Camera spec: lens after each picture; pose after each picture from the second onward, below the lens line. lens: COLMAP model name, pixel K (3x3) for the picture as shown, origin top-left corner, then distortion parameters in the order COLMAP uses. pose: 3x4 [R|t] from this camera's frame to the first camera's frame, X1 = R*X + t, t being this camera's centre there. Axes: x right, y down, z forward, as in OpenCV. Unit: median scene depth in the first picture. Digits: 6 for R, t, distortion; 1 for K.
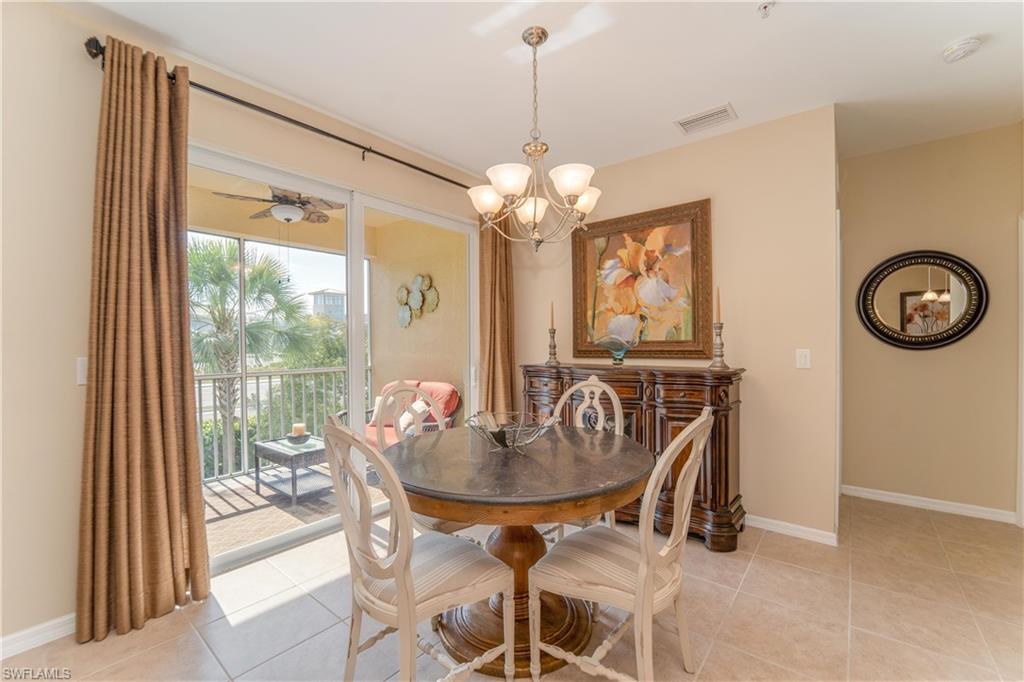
lens RADIAL K [[418.8, 0, 512.1], [0, 418.8, 340.4], [0, 0, 1]] dist [-0.000709, -0.000279]
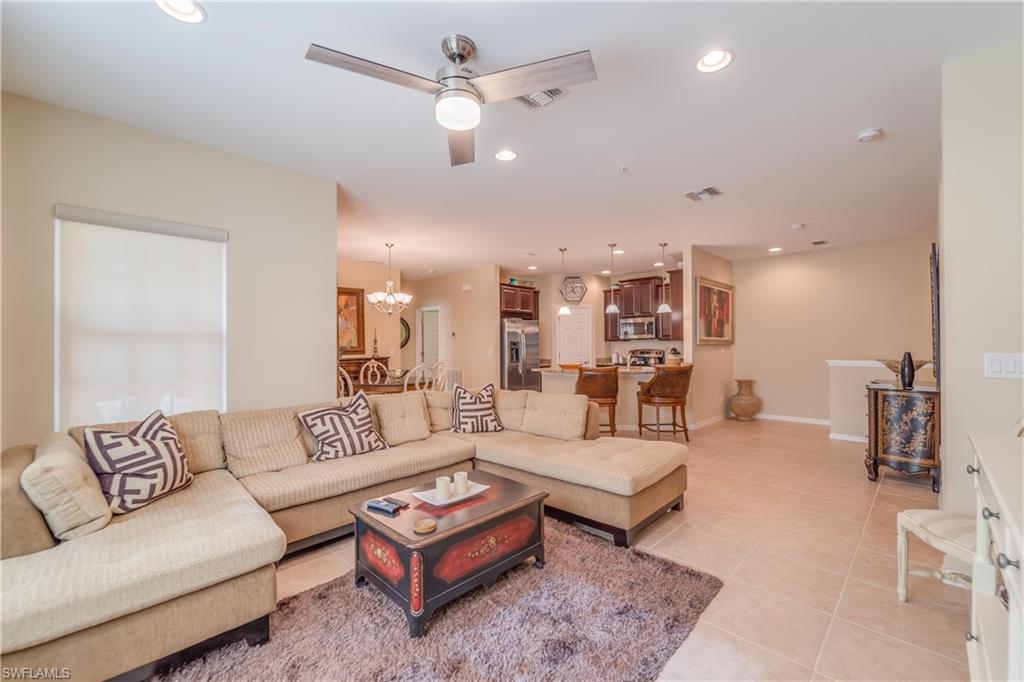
lens RADIAL K [[418.8, 0, 511.9], [0, 418.8, 343.9], [0, 0, 1]] dist [-0.000709, -0.000279]
pose [[0.090138, 0.007960, 0.995898, -1.857204], [0.004316, 0.999956, -0.008383, 0.009307], [-0.995920, 0.005054, 0.090099, -0.085477]]
